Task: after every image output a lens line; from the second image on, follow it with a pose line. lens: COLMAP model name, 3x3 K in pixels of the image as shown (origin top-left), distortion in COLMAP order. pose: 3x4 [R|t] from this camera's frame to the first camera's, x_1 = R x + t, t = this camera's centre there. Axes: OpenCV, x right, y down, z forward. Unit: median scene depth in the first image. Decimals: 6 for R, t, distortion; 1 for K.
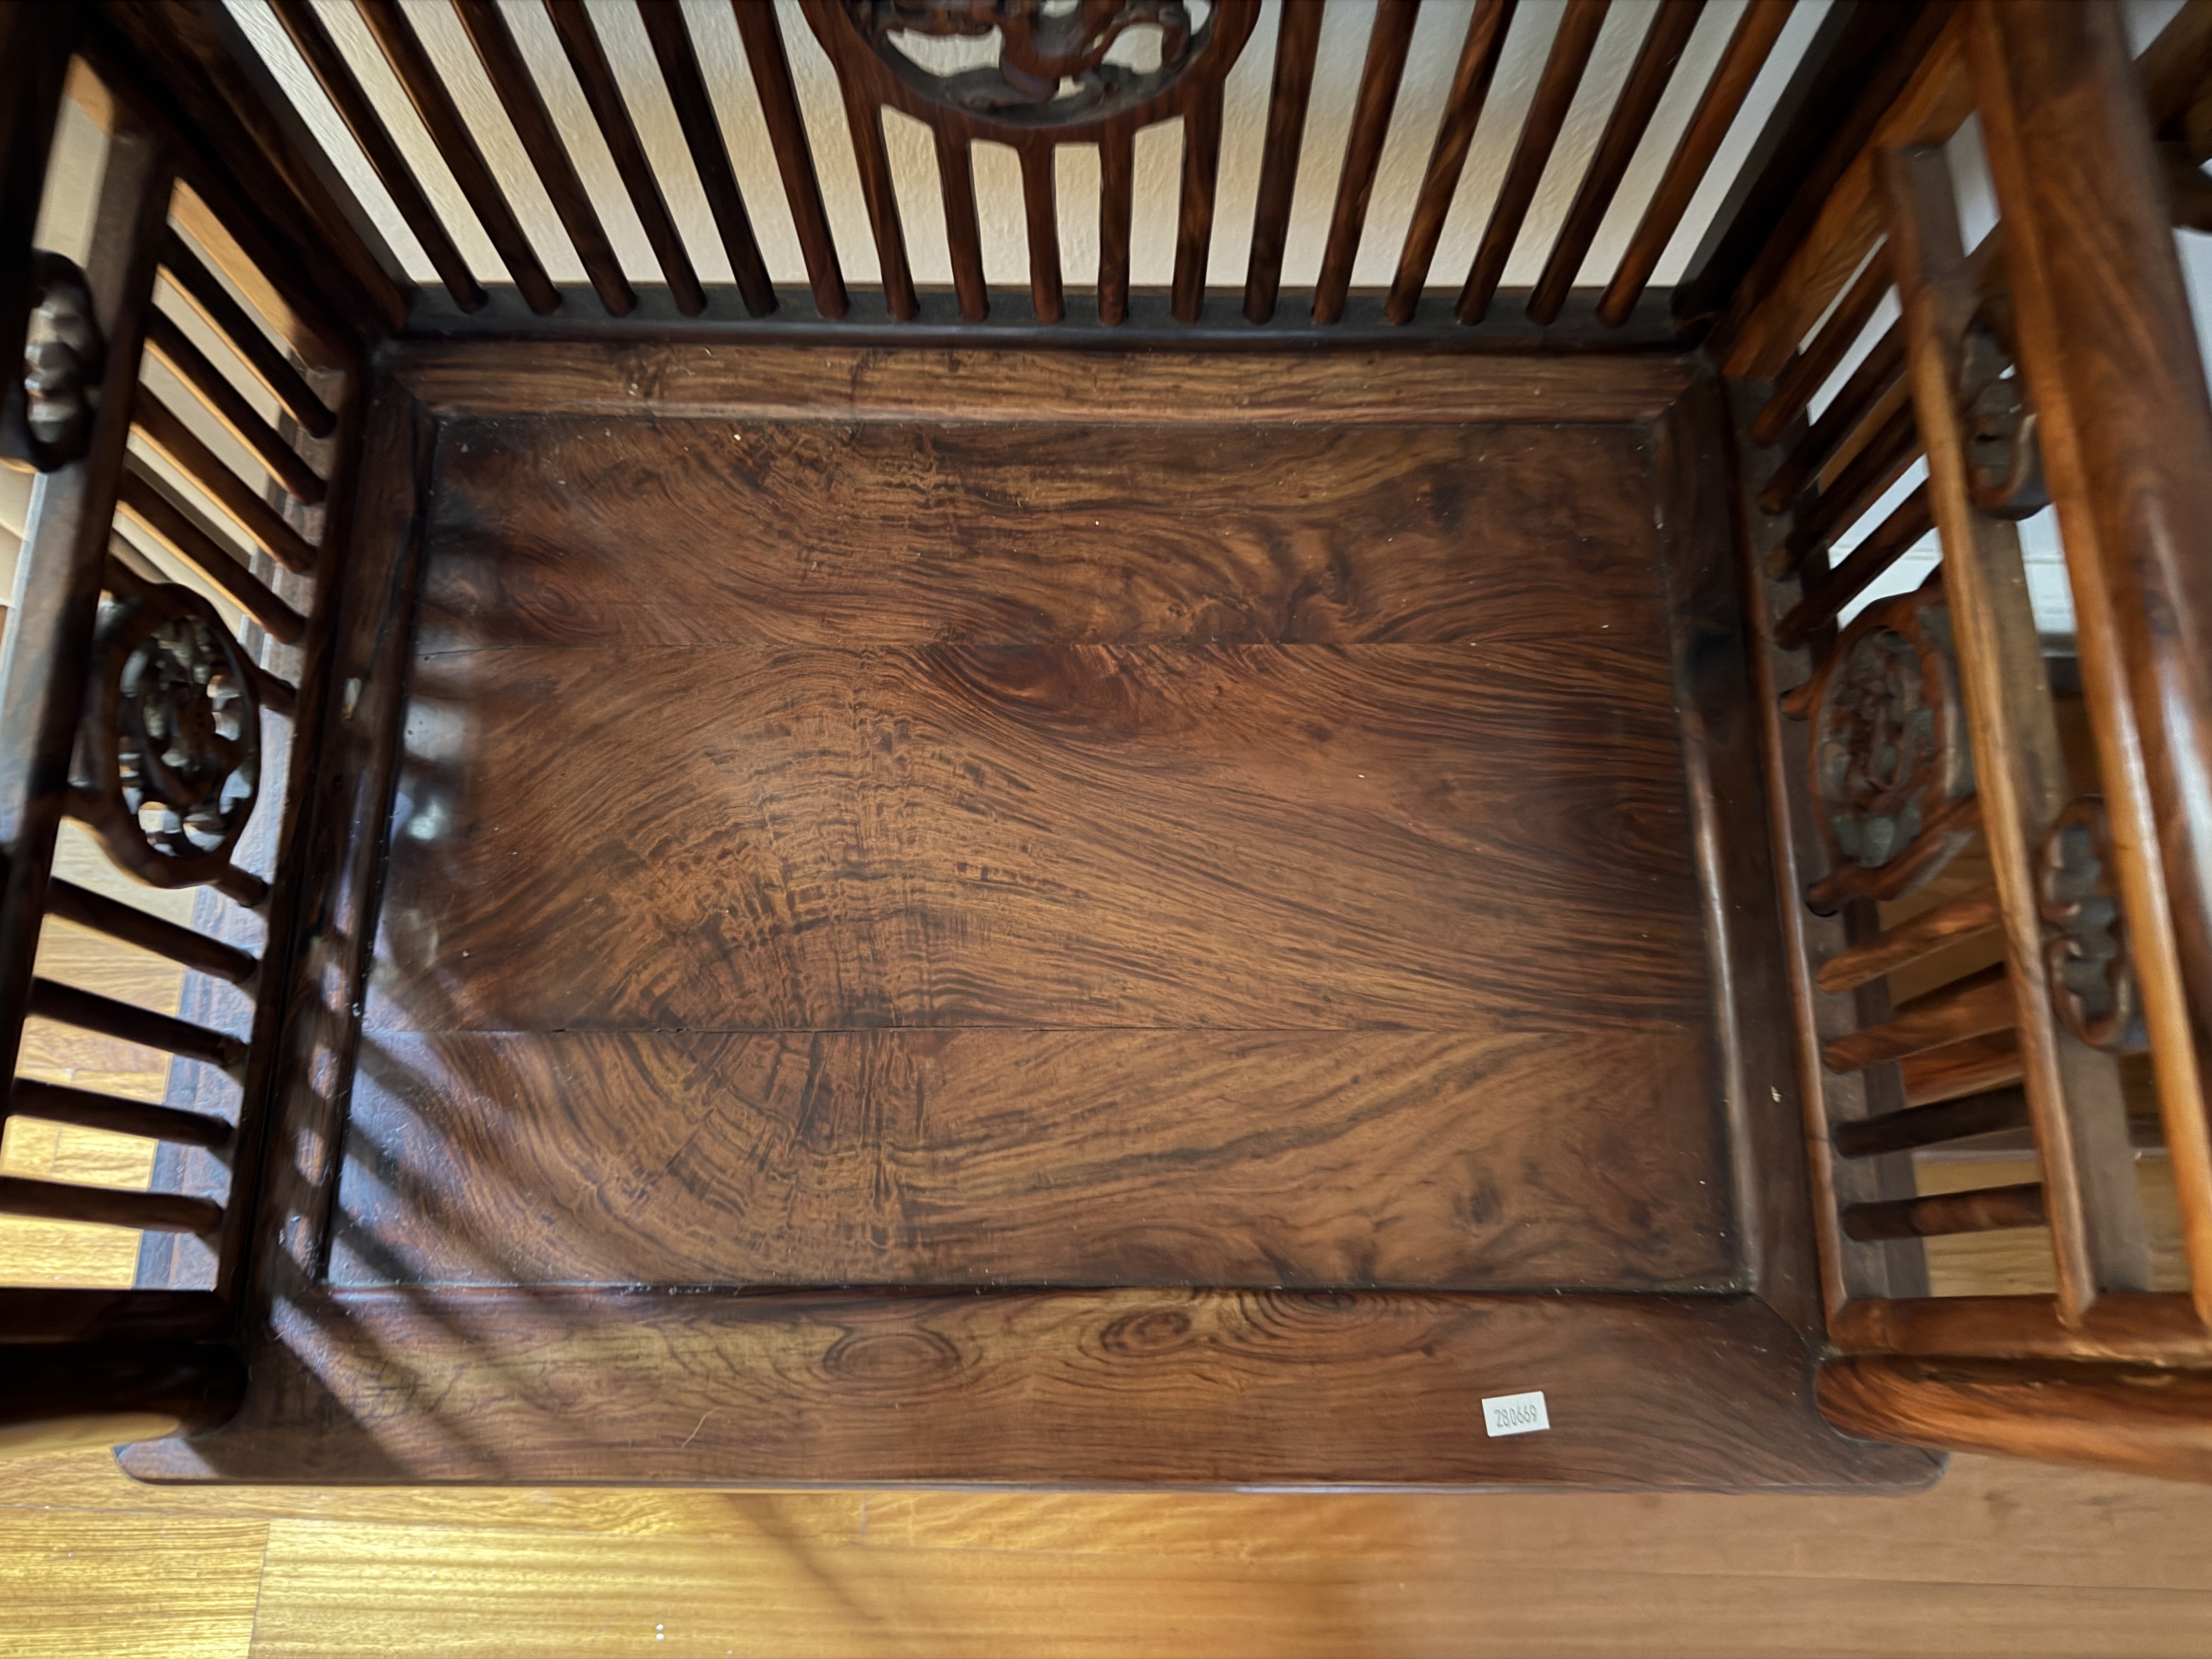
lens RADIAL K [[1636.5, 0, 1106.0], [0, 1636.5, 829.5], [0, 0, 1]] dist [0.066460, -0.003441]
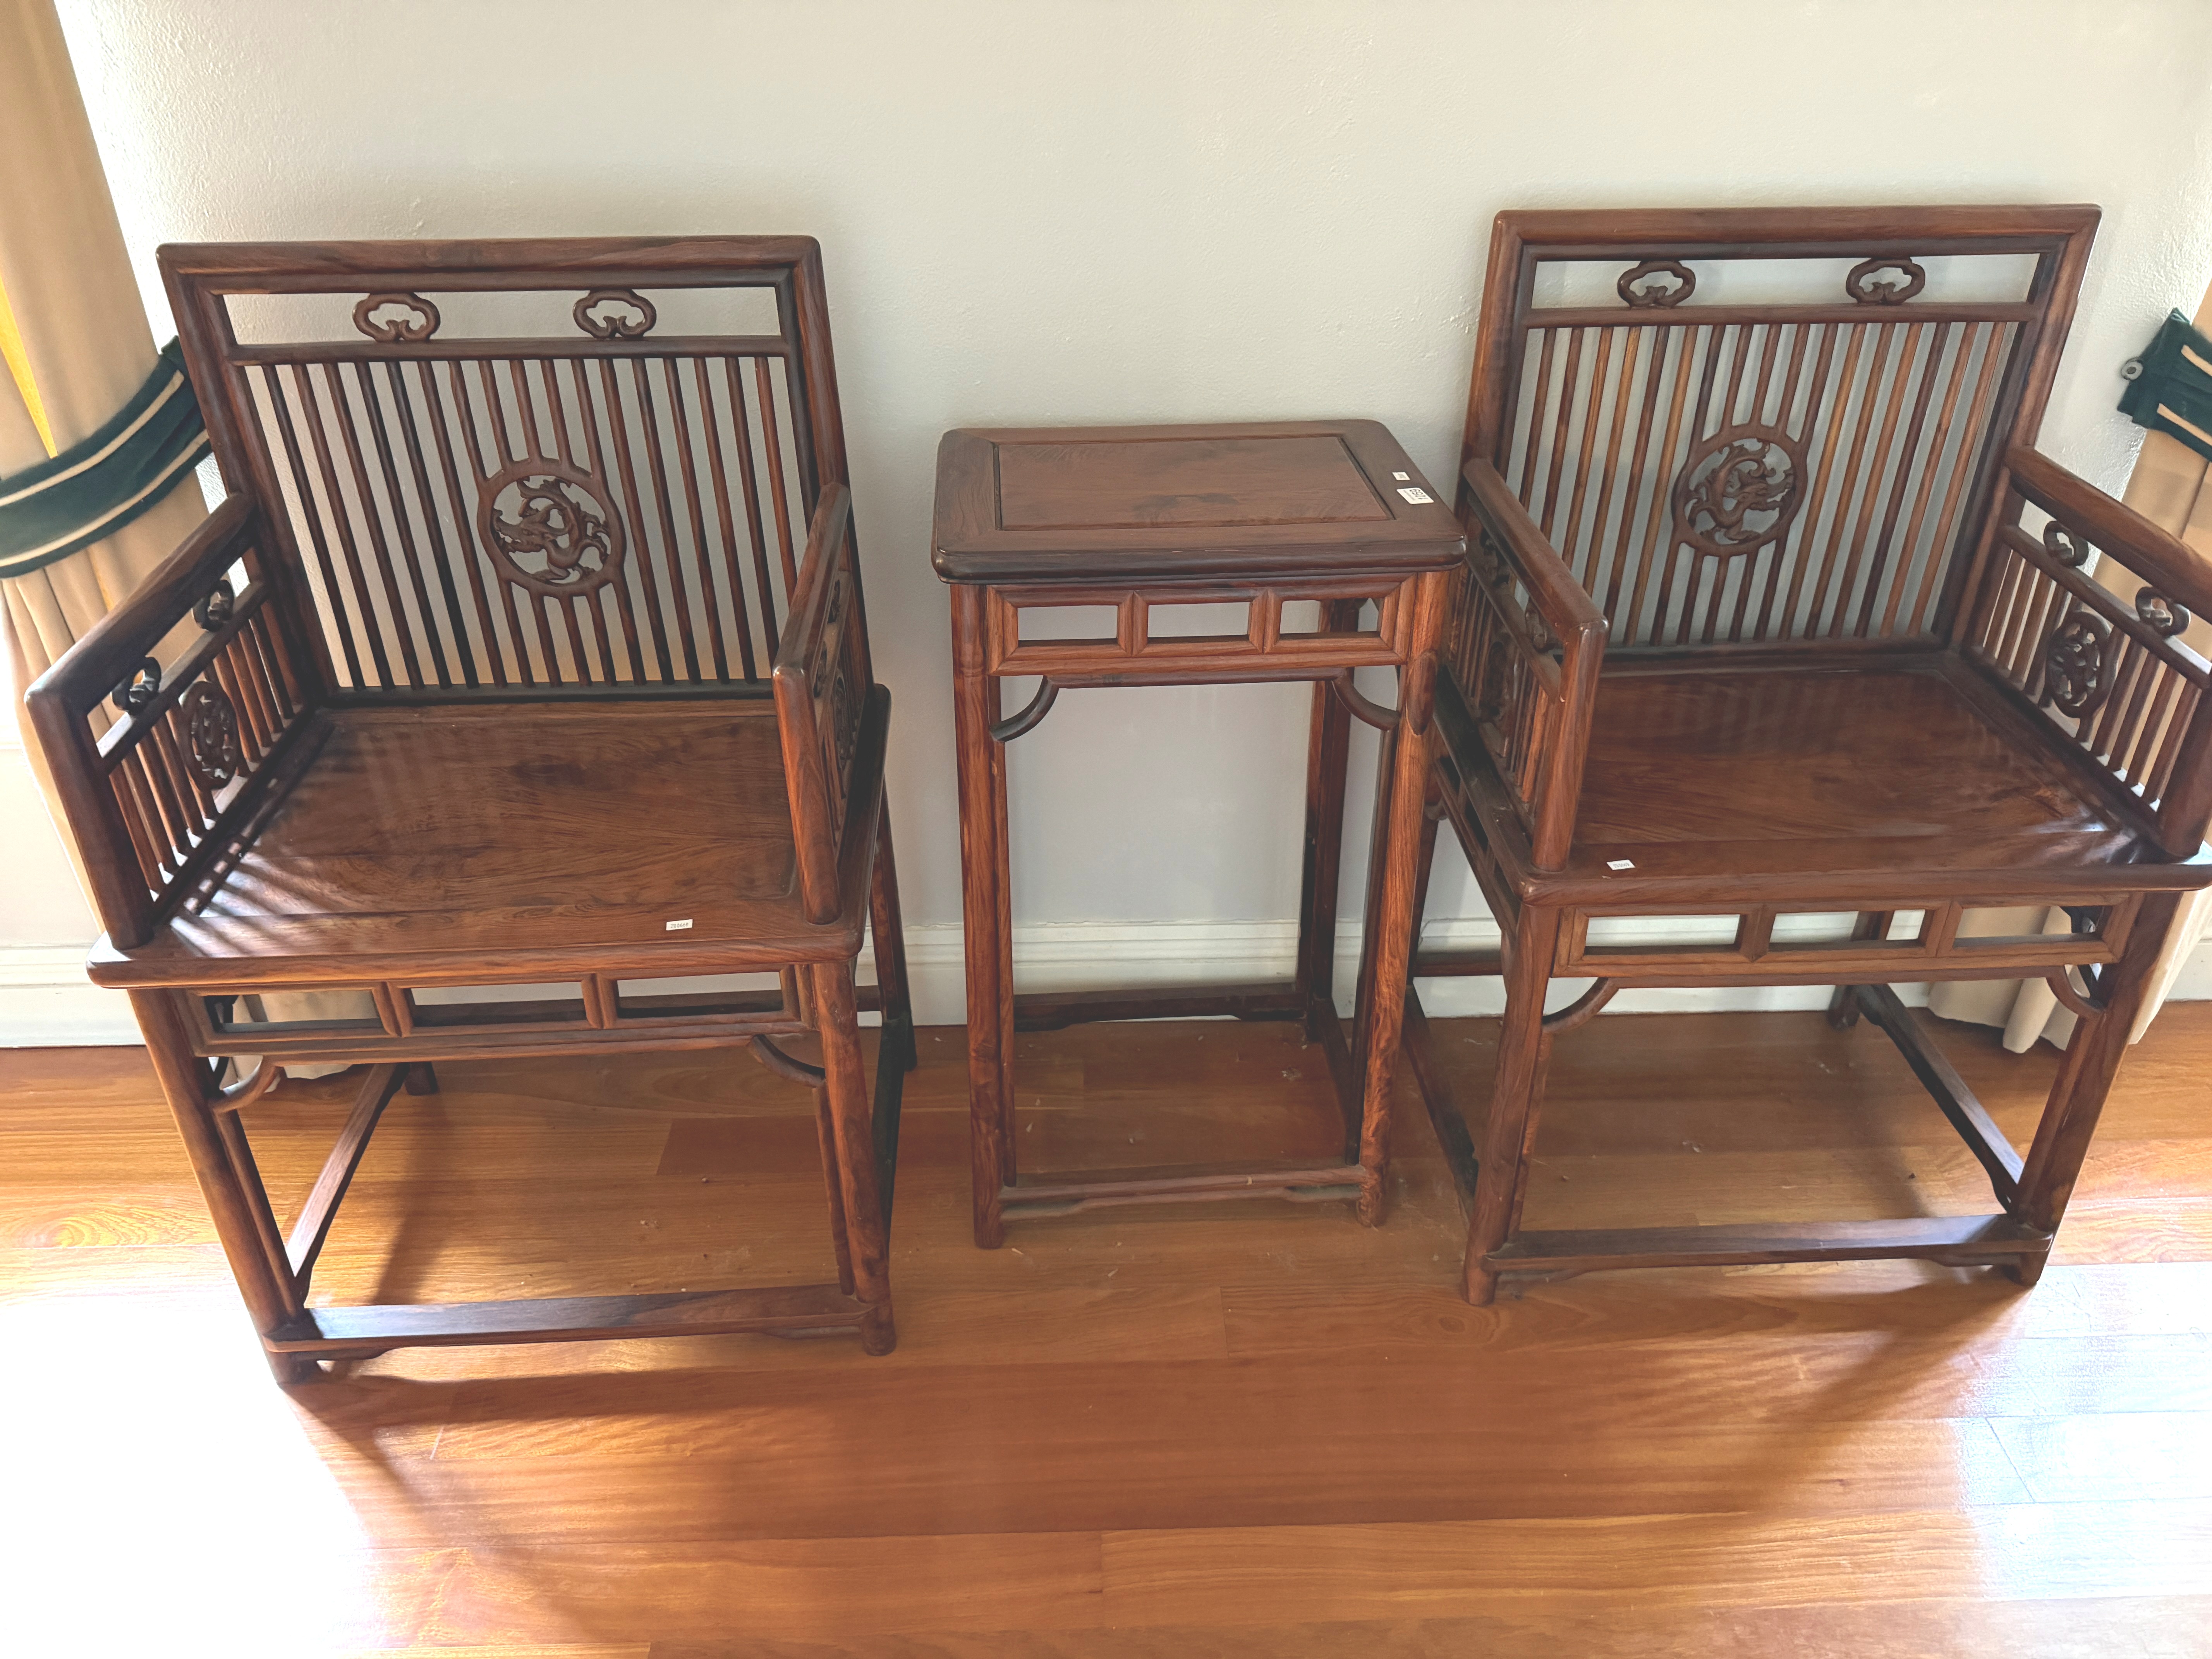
lens RADIAL K [[1636.5, 0, 1106.0], [0, 1636.5, 829.5], [0, 0, 1]] dist [0.066460, -0.003441]
pose [[0.998525, -0.047204, 0.026818, 0.701249], [0.052997, 0.740352, -0.670127, 1.637695], [0.011778, 0.670560, 0.741762, -0.774001]]
